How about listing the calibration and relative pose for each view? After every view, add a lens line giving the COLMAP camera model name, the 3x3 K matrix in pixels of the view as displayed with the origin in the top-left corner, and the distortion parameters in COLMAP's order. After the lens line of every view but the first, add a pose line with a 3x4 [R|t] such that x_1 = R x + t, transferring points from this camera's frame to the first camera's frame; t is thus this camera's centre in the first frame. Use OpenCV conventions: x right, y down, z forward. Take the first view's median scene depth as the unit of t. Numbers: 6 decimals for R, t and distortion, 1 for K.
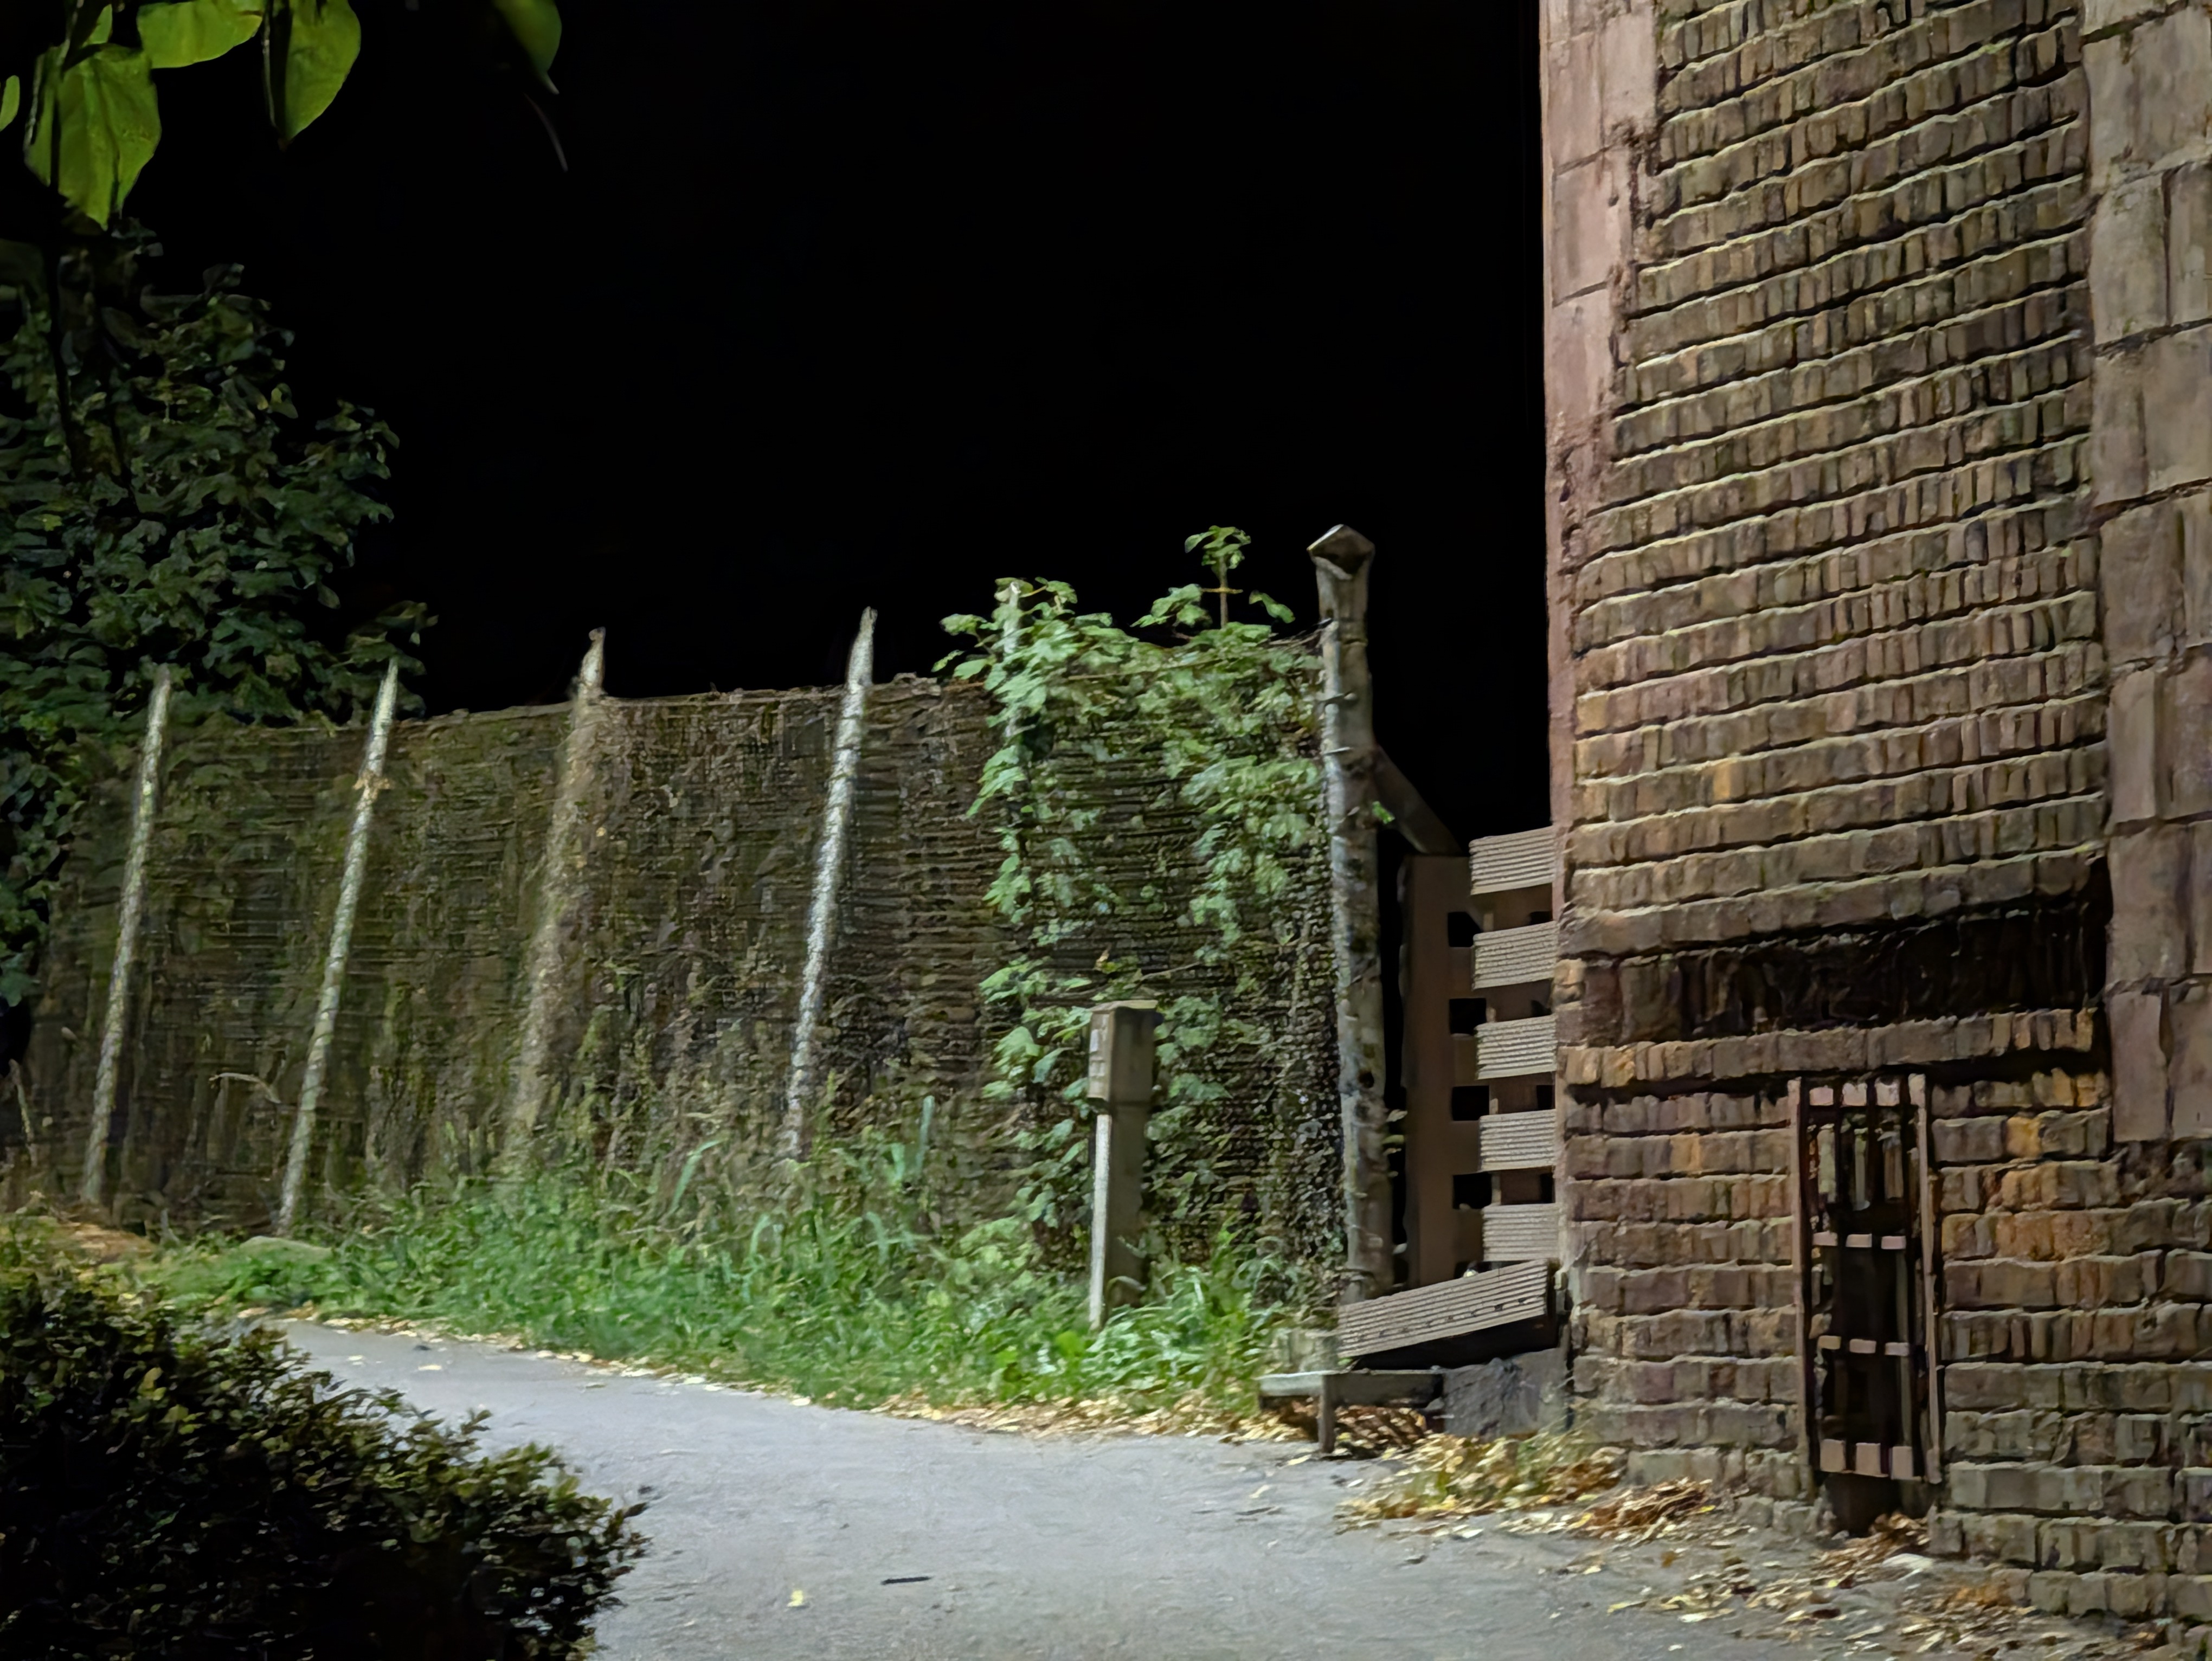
lens RADIAL K [[15190.4, 0, 1106.0], [0, 15190.4, 830.5], [0, 0, 1]] dist [0.214923, 2.652048]
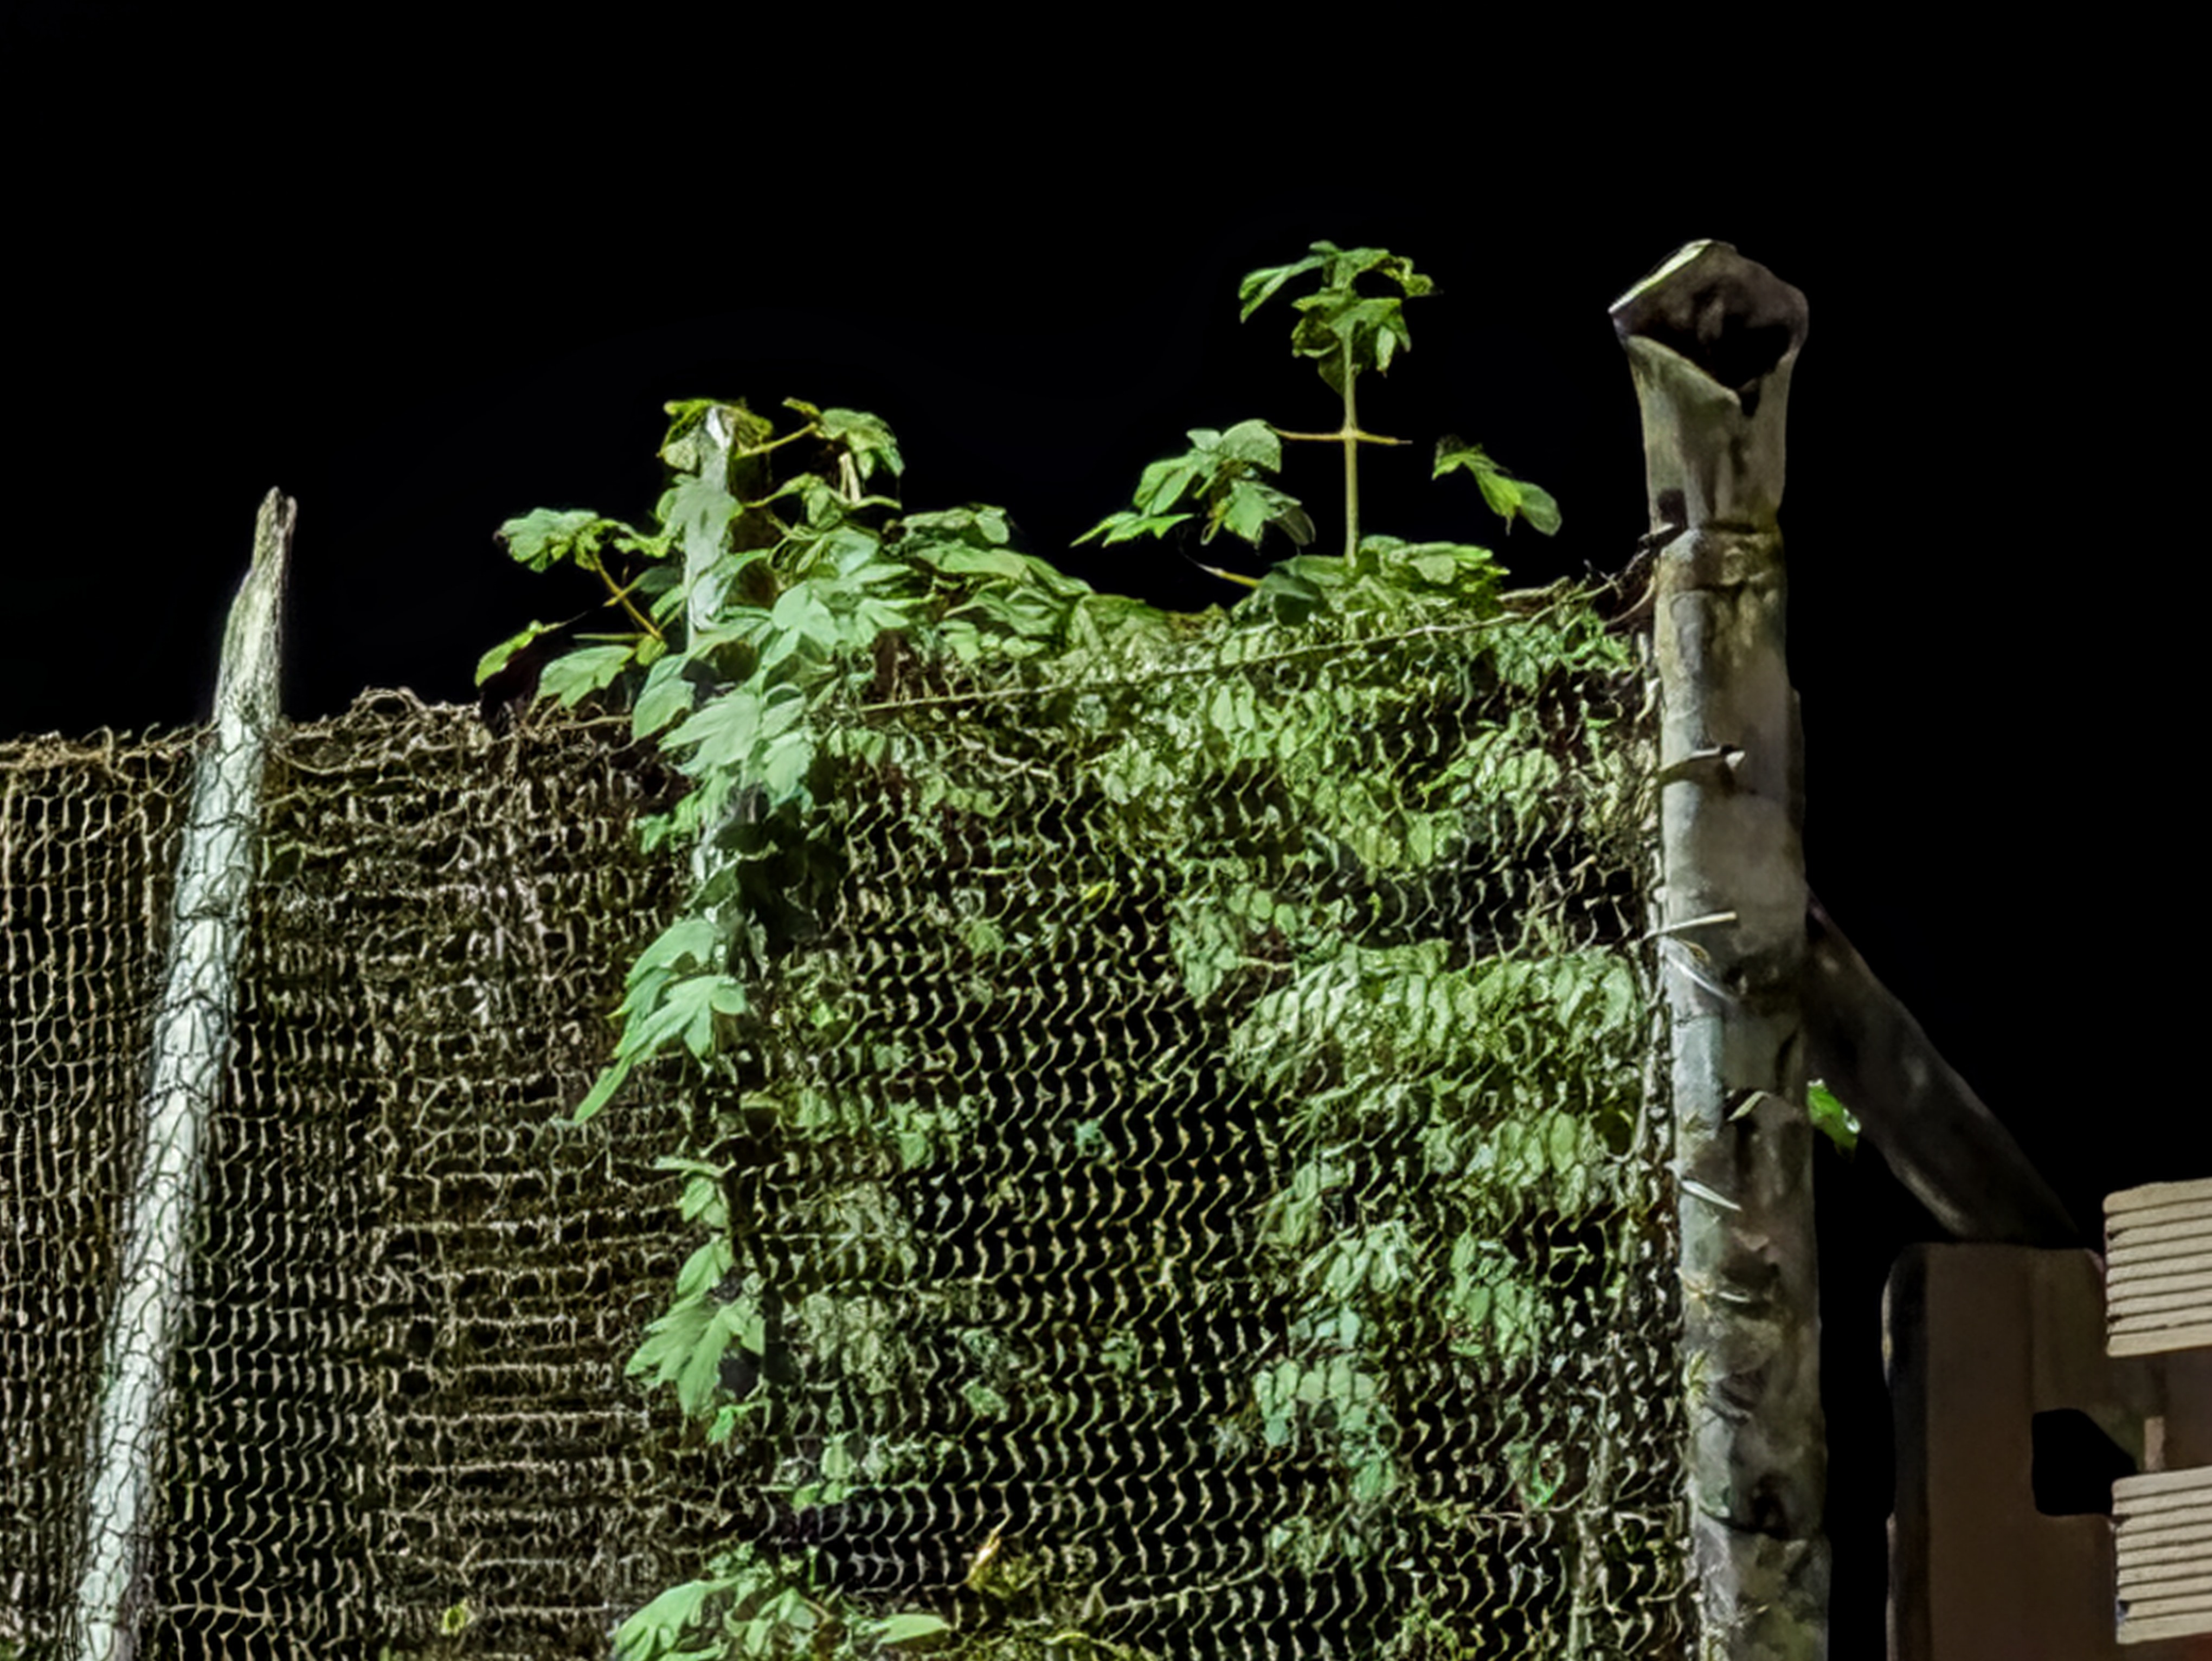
lens RADIAL K [[15190.4, 0, 1106.0], [0, 15190.4, 830.5], [0, 0, 1]] dist [0.214923, 2.652048]
pose [[0.999989, 0.000781, 0.004670, 0.000850], [-0.000771, 0.999997, -0.002260, -0.006507], [-0.004672, 0.002256, 0.999987, 0.670381]]
